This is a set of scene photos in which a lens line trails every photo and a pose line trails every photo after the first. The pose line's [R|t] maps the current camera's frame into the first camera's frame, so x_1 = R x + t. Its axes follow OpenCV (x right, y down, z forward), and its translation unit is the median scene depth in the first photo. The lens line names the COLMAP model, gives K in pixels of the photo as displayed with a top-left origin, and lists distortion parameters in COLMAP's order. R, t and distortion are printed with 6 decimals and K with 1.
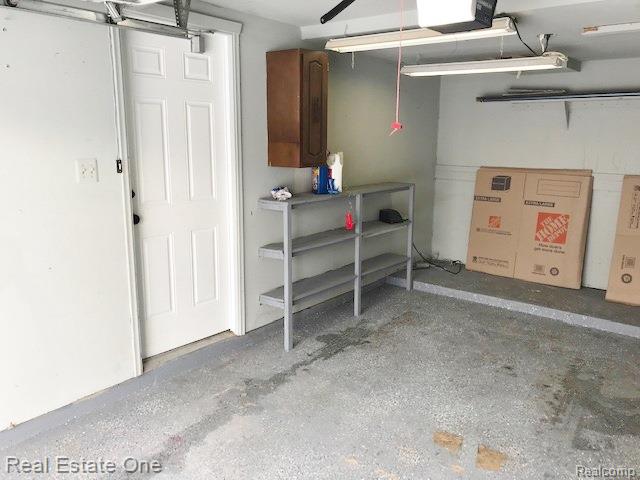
lens RADIAL K [[526.7, 0, 314.7], [0, 526.7, 239.4], [0, 0, 1]] dist [0.061513, -0.102466]
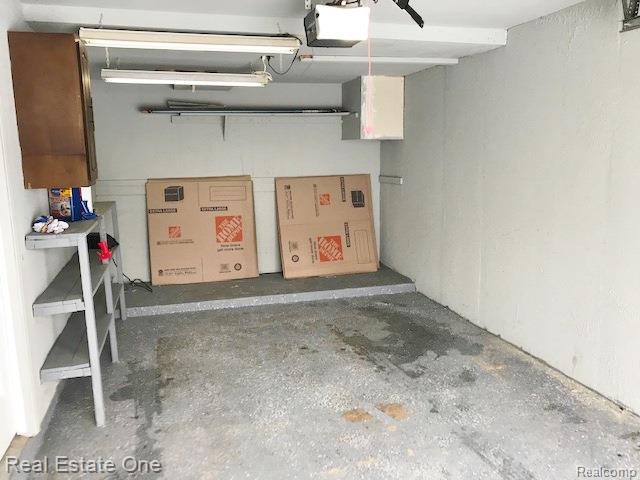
lens RADIAL K [[526.7, 0, 314.7], [0, 526.7, 239.4], [0, 0, 1]] dist [0.061513, -0.102466]
pose [[0.581316, -0.157521, 0.798285, -0.370500], [0.181329, 0.981490, 0.061627, -0.039310], [-0.793216, 0.108928, 0.599119, 0.216816]]
